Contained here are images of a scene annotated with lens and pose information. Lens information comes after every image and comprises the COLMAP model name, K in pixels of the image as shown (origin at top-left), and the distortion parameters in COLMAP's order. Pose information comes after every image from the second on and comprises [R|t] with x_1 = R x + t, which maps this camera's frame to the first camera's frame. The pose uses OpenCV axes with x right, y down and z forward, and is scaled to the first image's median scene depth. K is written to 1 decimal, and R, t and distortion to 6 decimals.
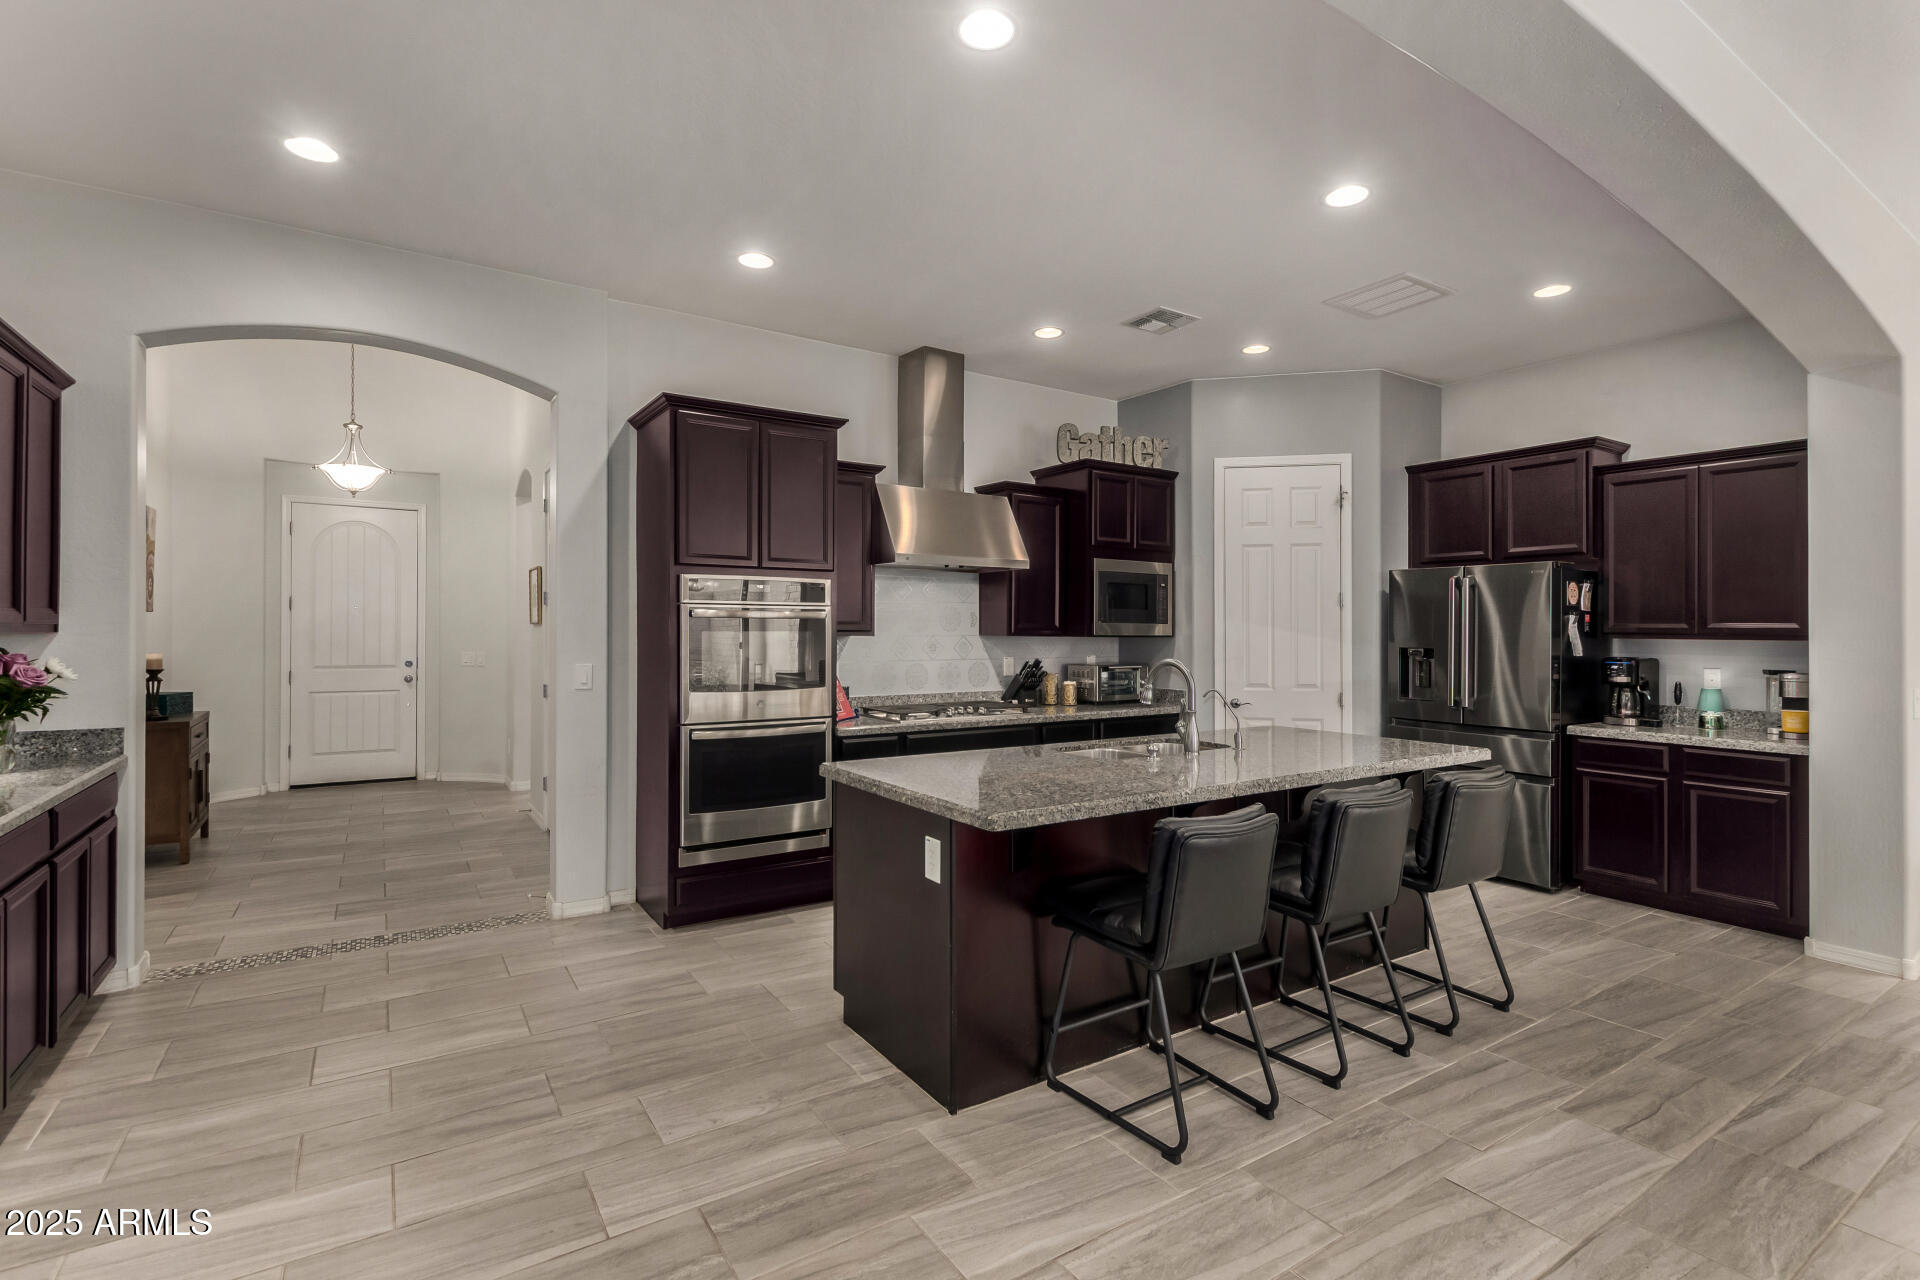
lens RADIAL K [[880.4, 0, 961.9], [0, 880.4, 614.4], [0, 0, 1]] dist [0.001420, -0.000617]
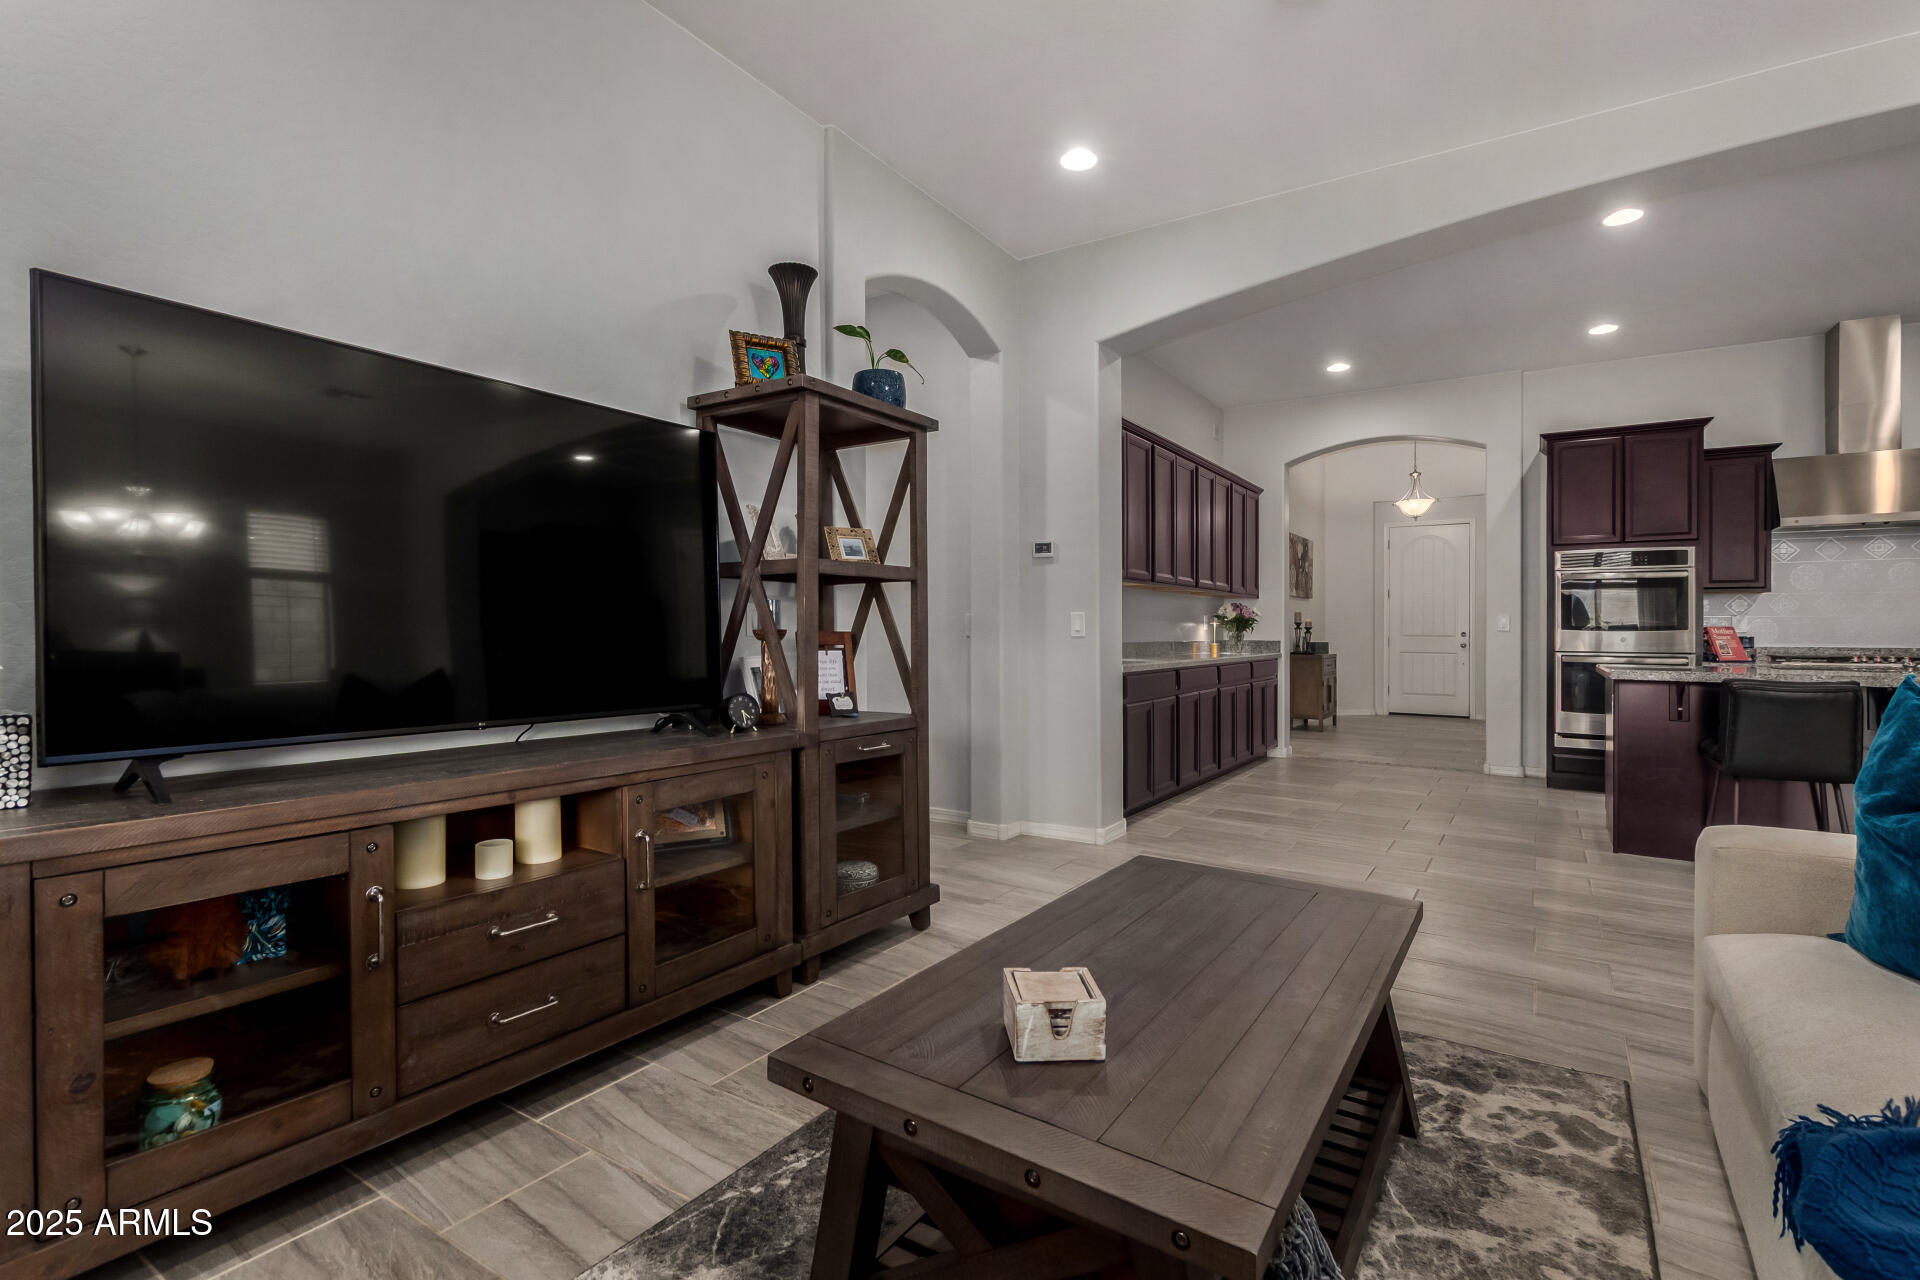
lens RADIAL K [[868.0, 0, 959.1], [0, 868.0, 632.1], [0, 0, 1]] dist [0.012297, -0.000196]
pose [[0.381504, 0.003499, -0.924360, 0.614354], [0.007706, 0.999946, 0.006966, 0.066833], [0.924335, -0.009780, 0.381457, -0.469300]]
